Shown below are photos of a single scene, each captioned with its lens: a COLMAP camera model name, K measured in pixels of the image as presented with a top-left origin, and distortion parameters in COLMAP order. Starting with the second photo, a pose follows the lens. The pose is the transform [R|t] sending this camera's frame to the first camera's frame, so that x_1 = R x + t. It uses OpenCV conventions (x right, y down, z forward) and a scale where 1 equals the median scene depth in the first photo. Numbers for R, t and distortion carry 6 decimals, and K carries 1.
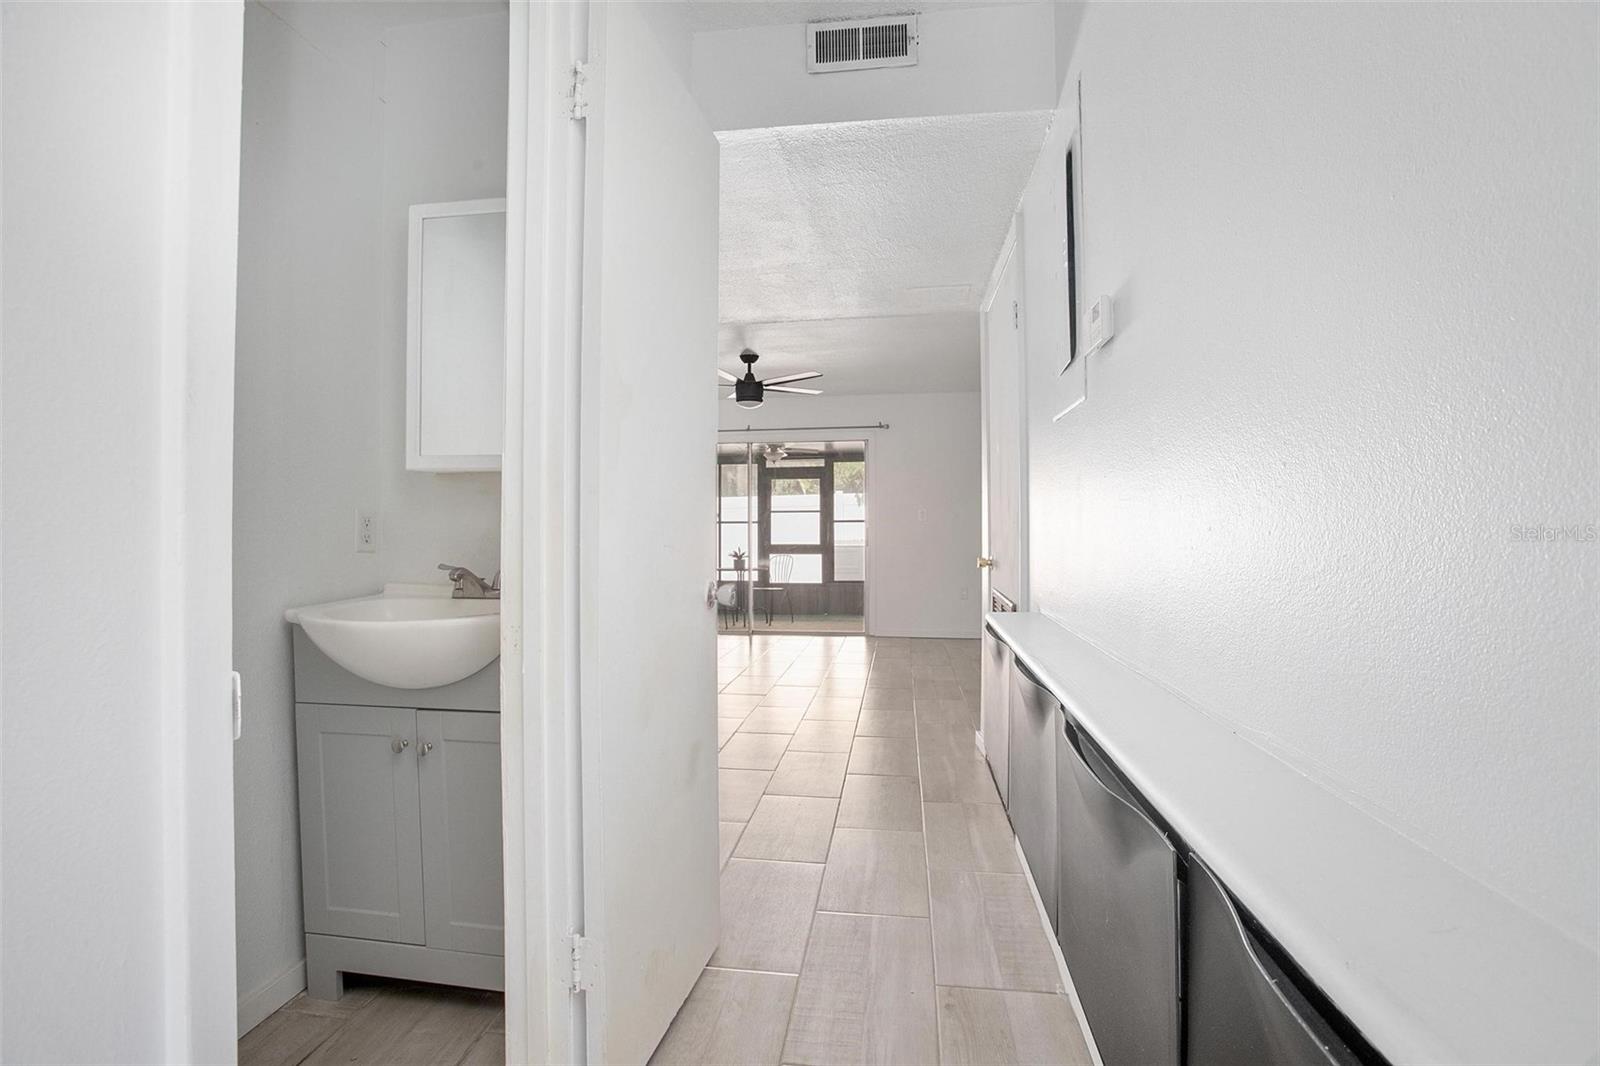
lens RADIAL K [[733.2, 0, 800.0], [0, 733.2, 533.0], [0, 0, 1]] dist [-0.059483, 0.021400]
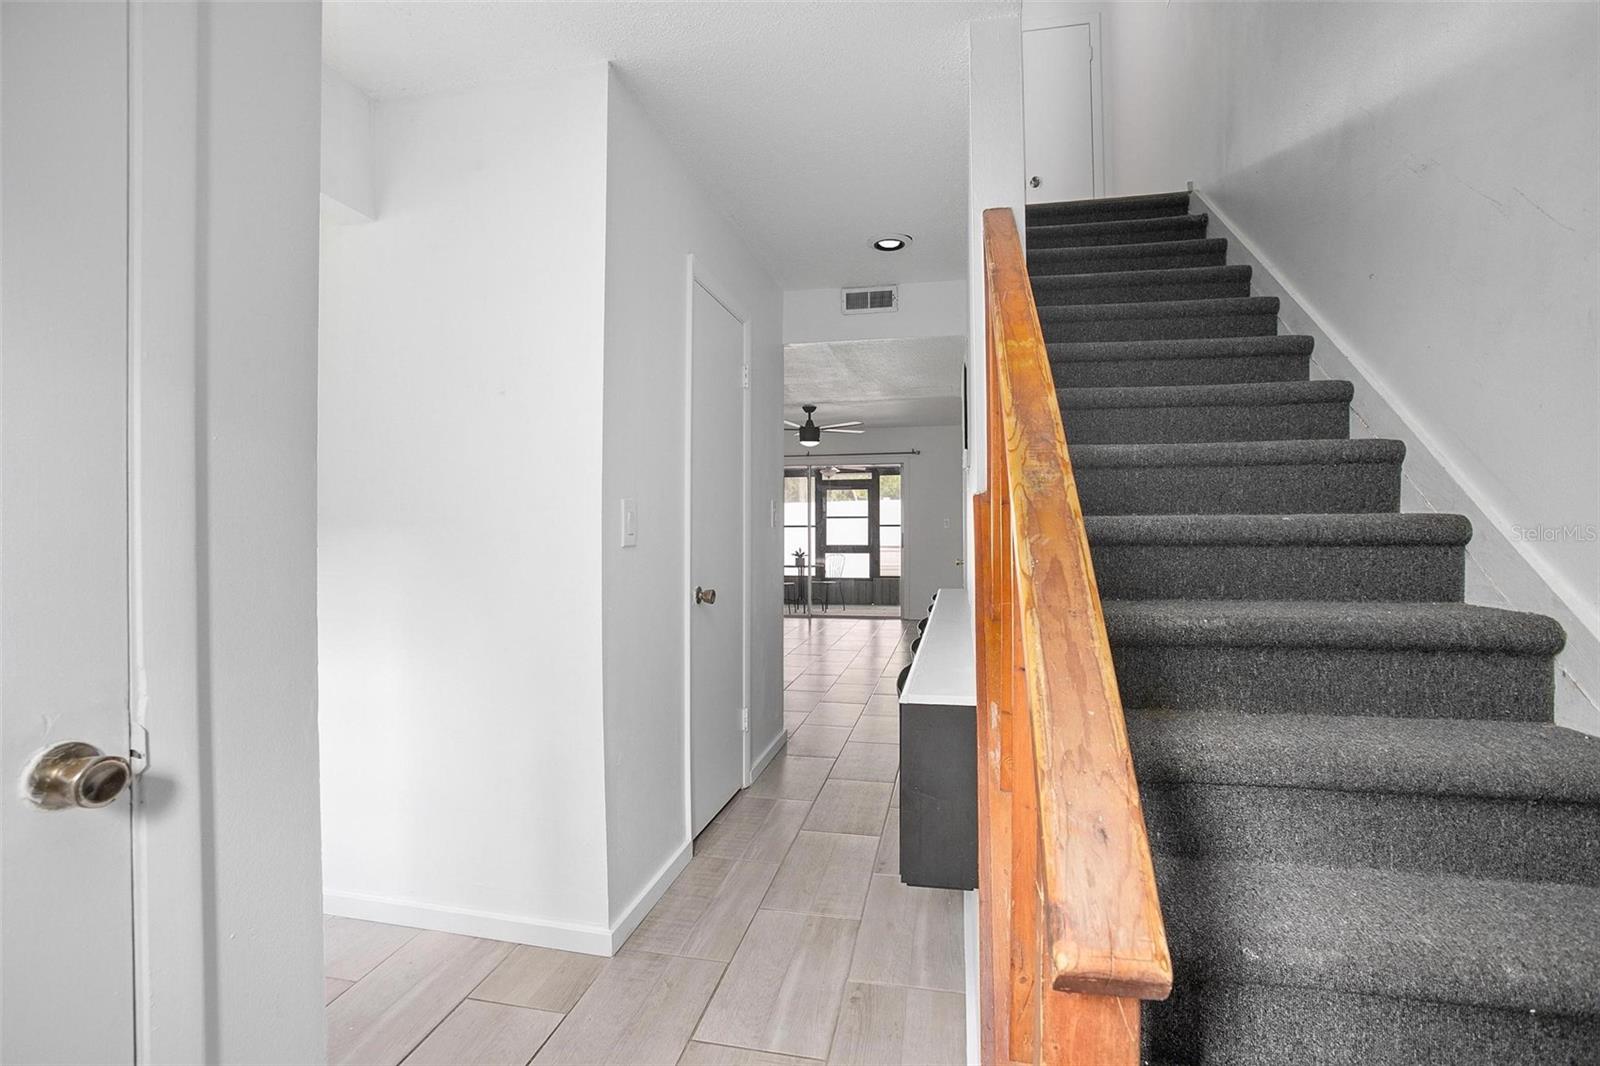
lens RADIAL K [[733.2, 0, 800.0], [0, 733.2, 533.0], [0, 0, 1]] dist [-0.059483, 0.021400]
pose [[0.997009, 0.001226, -0.077280, 0.010633], [-0.000877, 0.999989, 0.004545, -0.010575], [0.077284, -0.004464, 0.996999, -0.209312]]
